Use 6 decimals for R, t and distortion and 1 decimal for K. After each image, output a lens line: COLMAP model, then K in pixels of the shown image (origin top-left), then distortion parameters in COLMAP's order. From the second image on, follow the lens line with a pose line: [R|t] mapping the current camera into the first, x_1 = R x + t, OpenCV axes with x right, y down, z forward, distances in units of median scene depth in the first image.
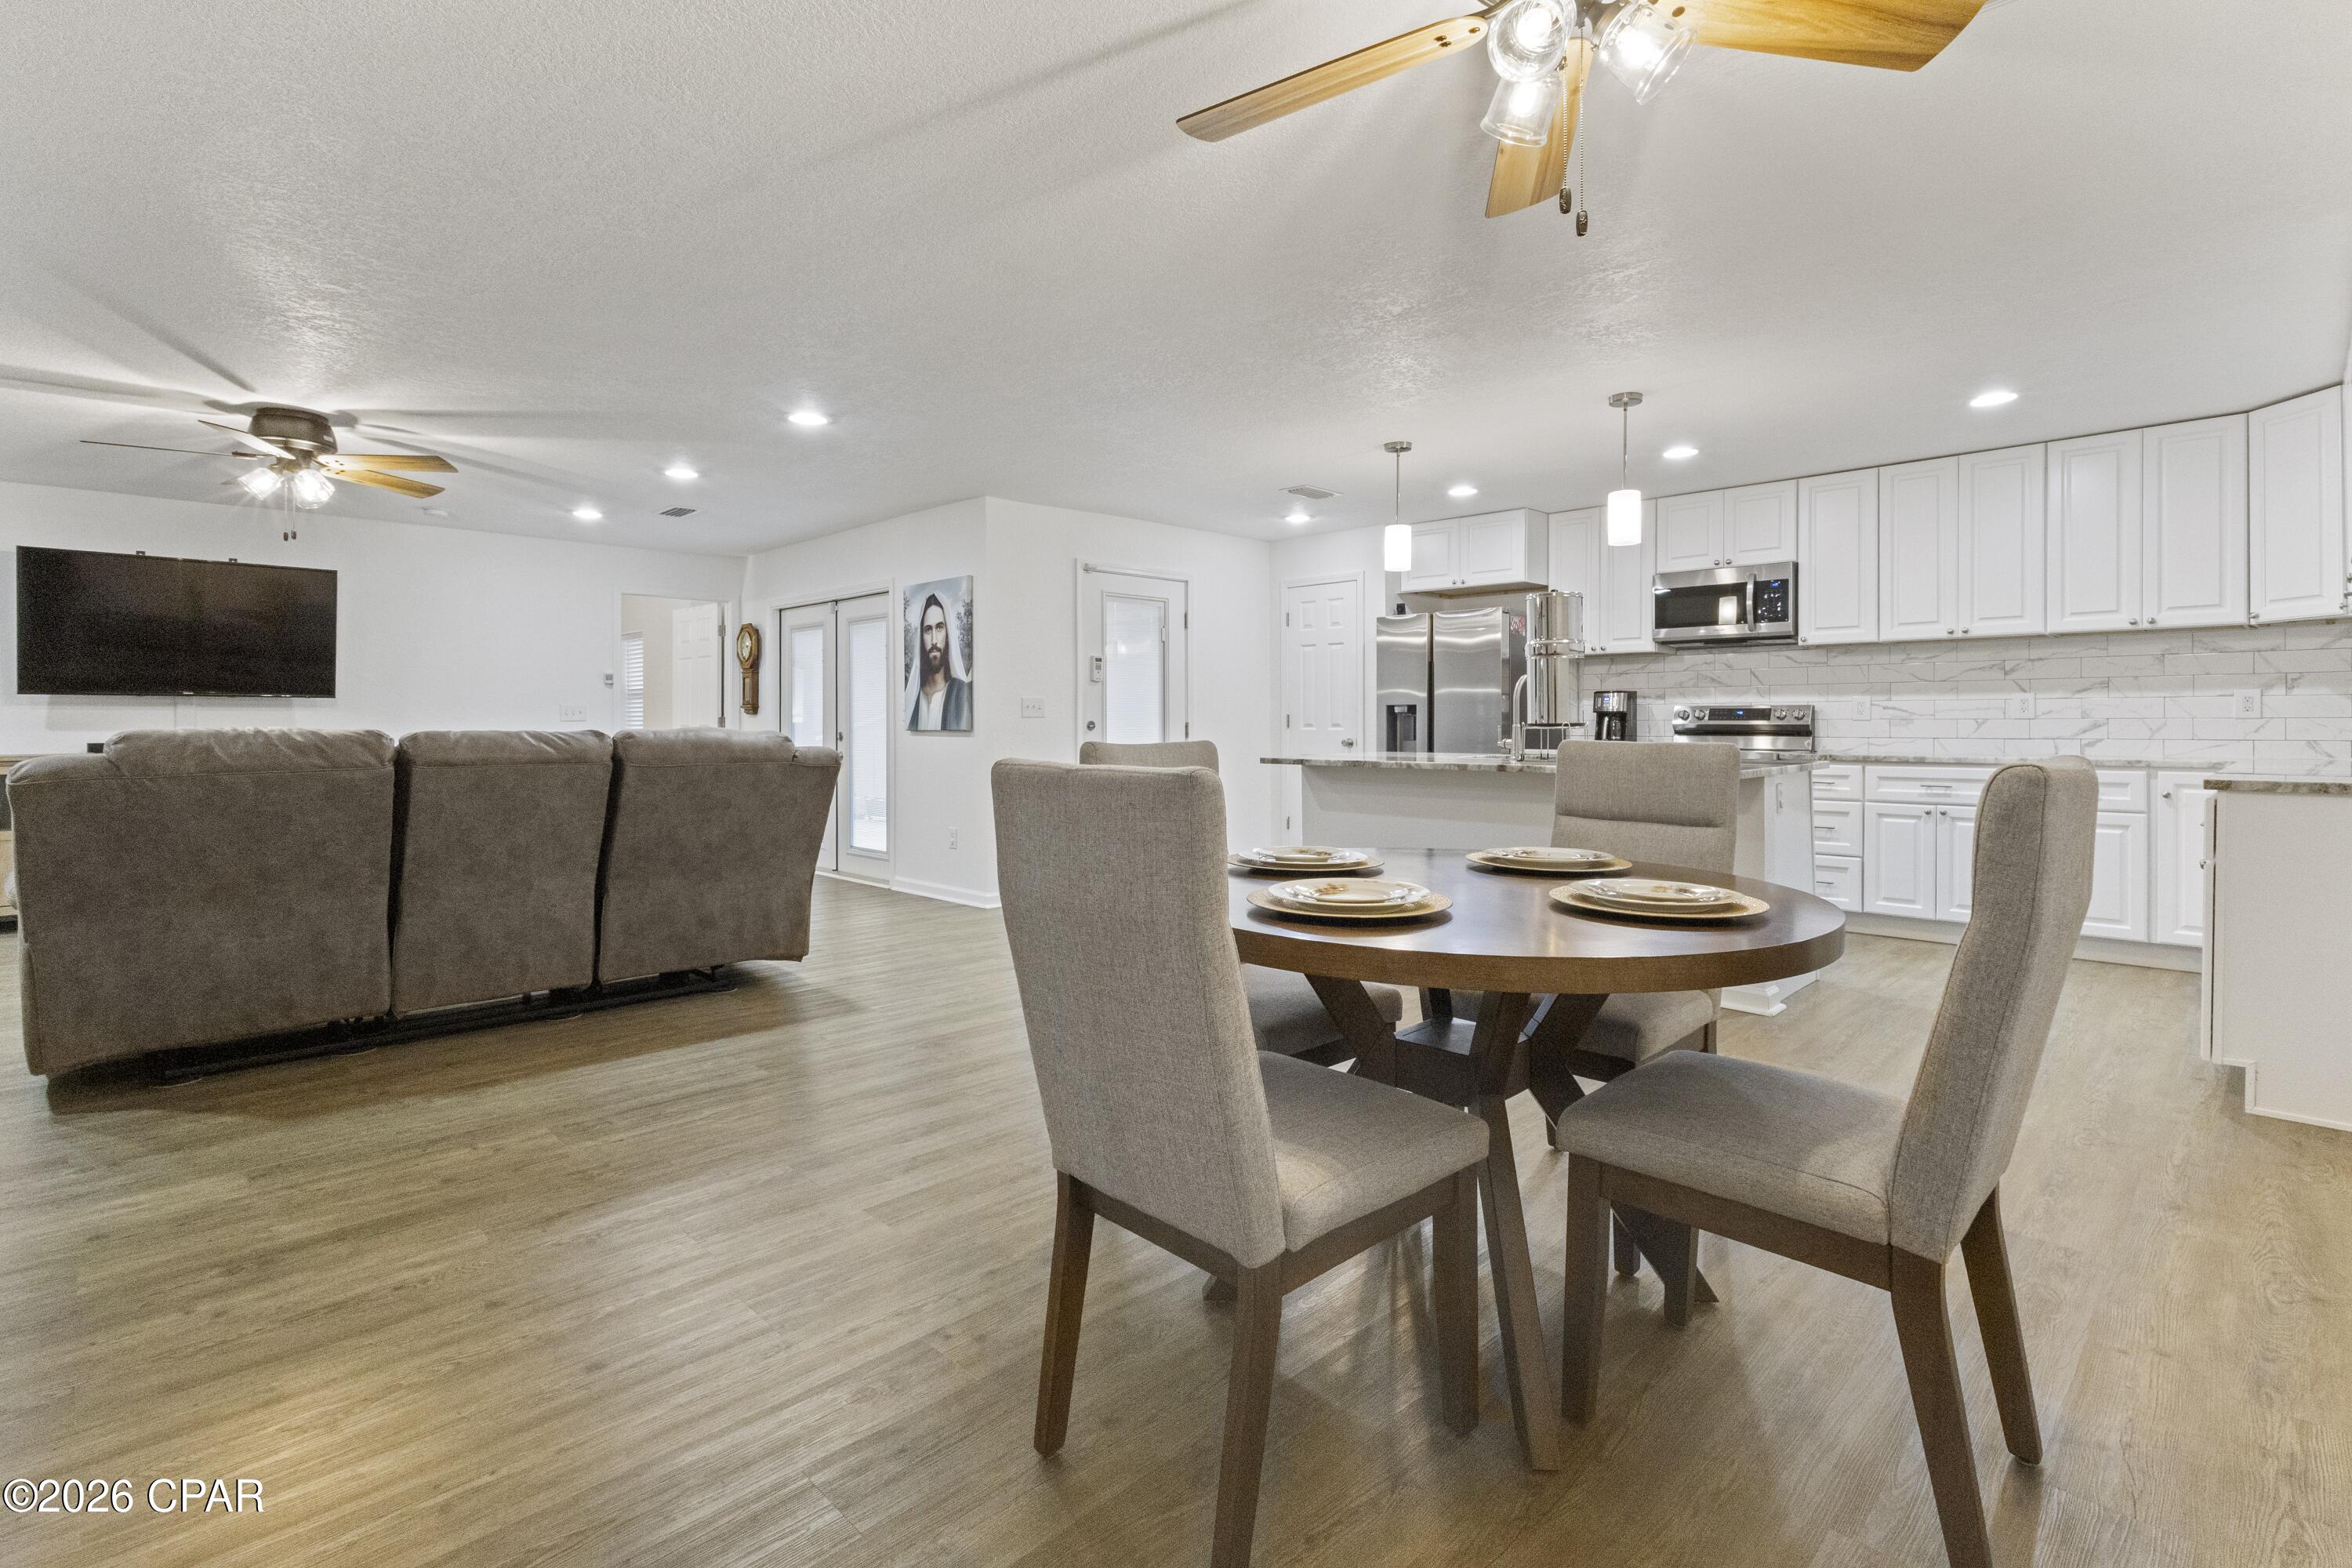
lens RADIAL K [[1098.2, 0, 1171.0], [0, 1098.2, 709.5], [0, 0, 1]] dist [0.003733, 0.001494]
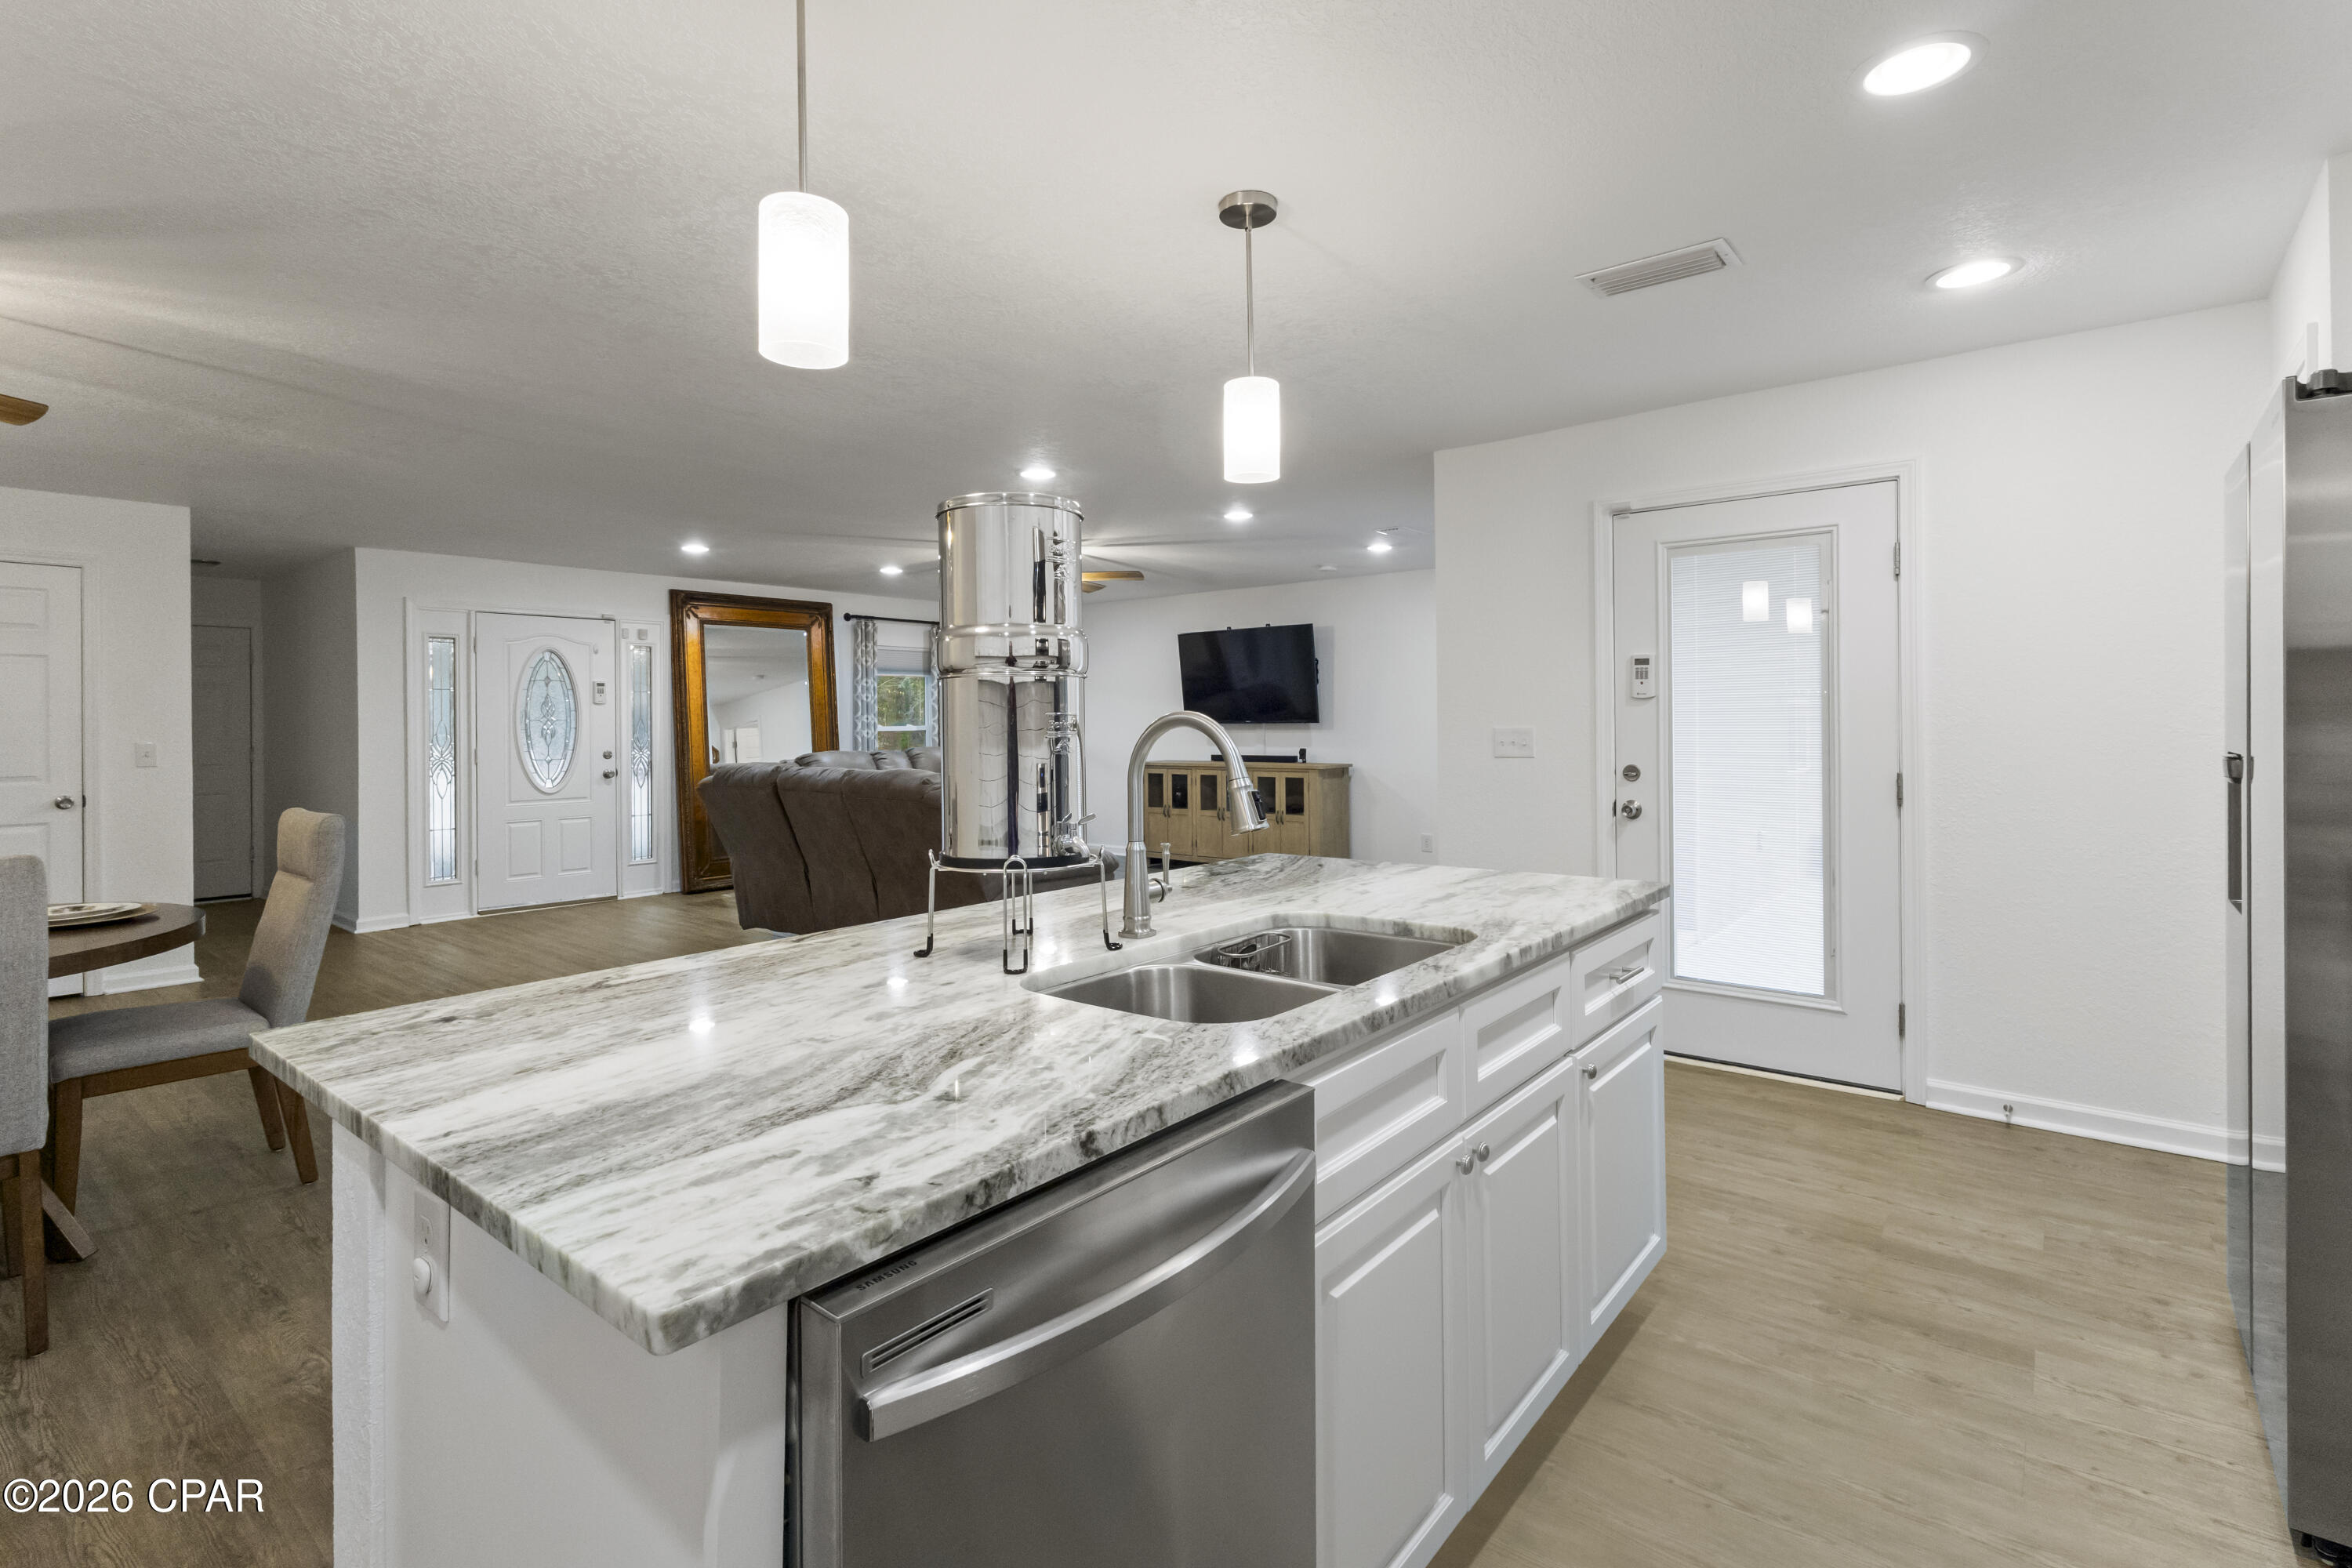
lens RADIAL K [[1098.2, 0, 1166.9], [0, 1098.2, 716.4], [0, 0, 1]] dist [0.003733, 0.001494]
pose [[0.097619, -0.003415, -0.995218, 0.524388], [0.017605, 0.999844, -0.001704, -0.020248], [0.995068, -0.017354, 0.097664, 0.731089]]
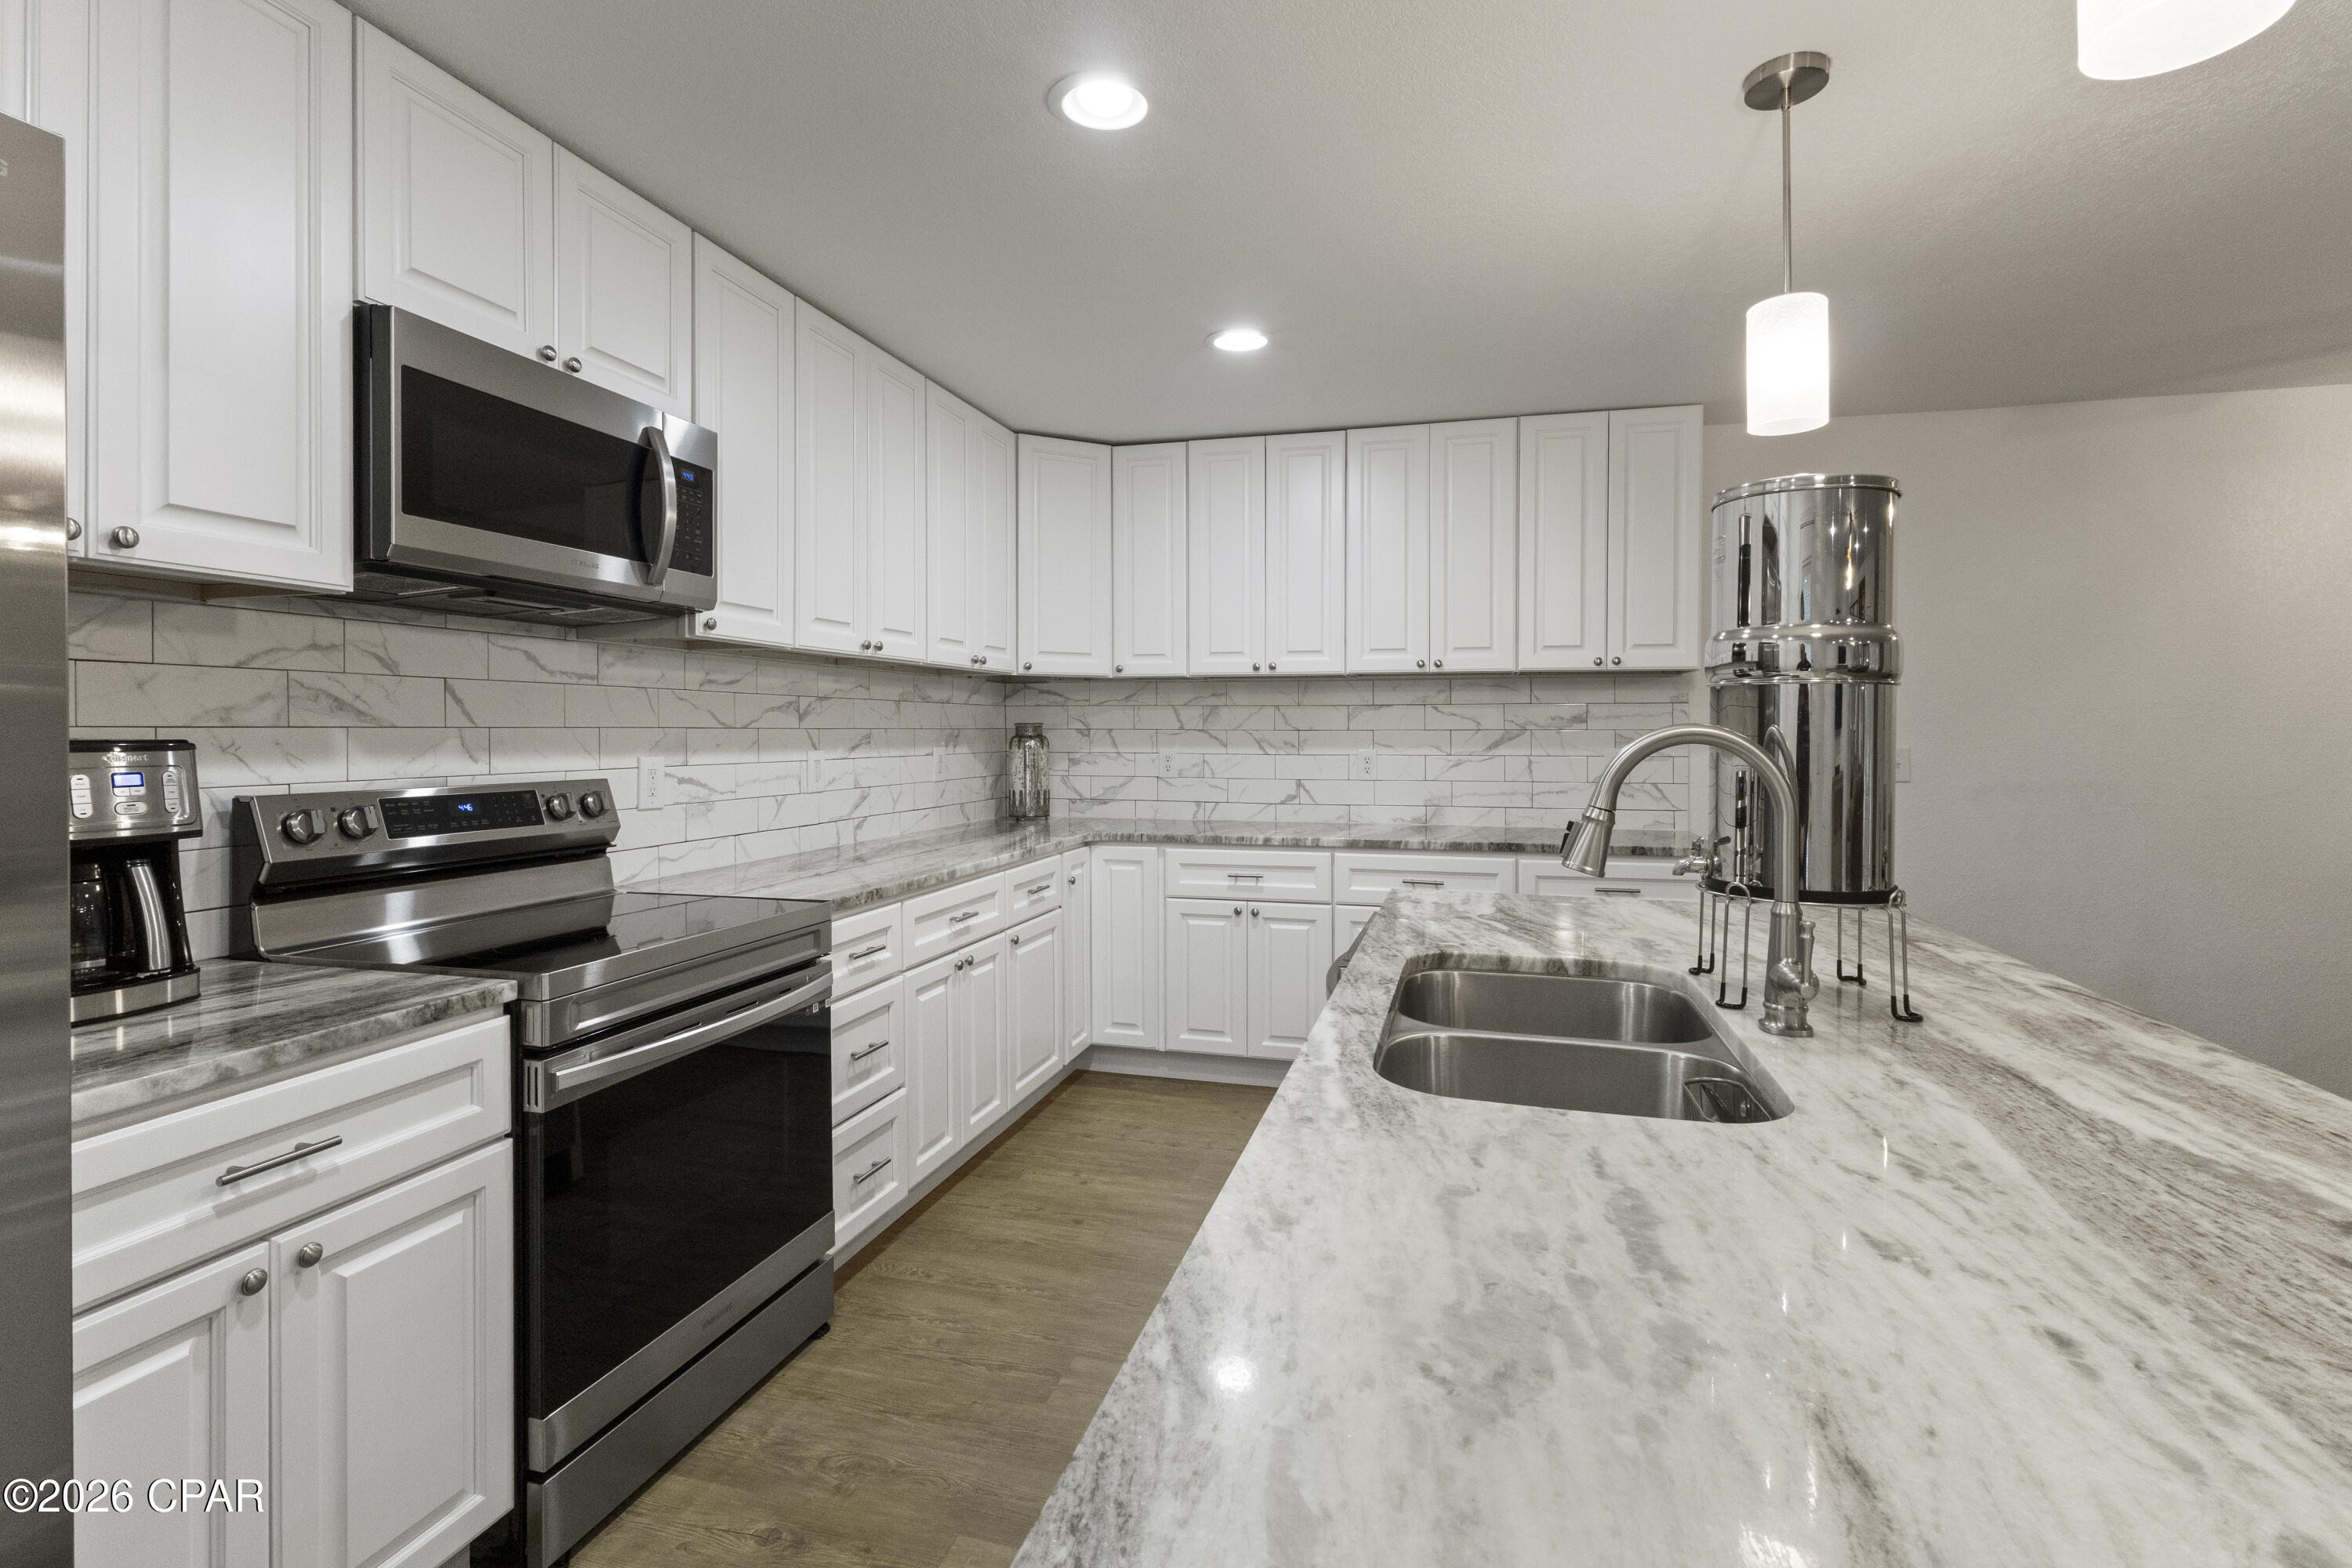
lens RADIAL K [[1098.2, 0, 1158.6], [0, 1098.2, 736.8], [0, 0, 1]] dist [0.003733, 0.001494]
pose [[-0.489052, -0.003257, 0.872249, 0.116420], [-0.009799, 0.999950, -0.001760, -0.019909], [-0.872200, -0.009407, -0.489060, 0.958295]]
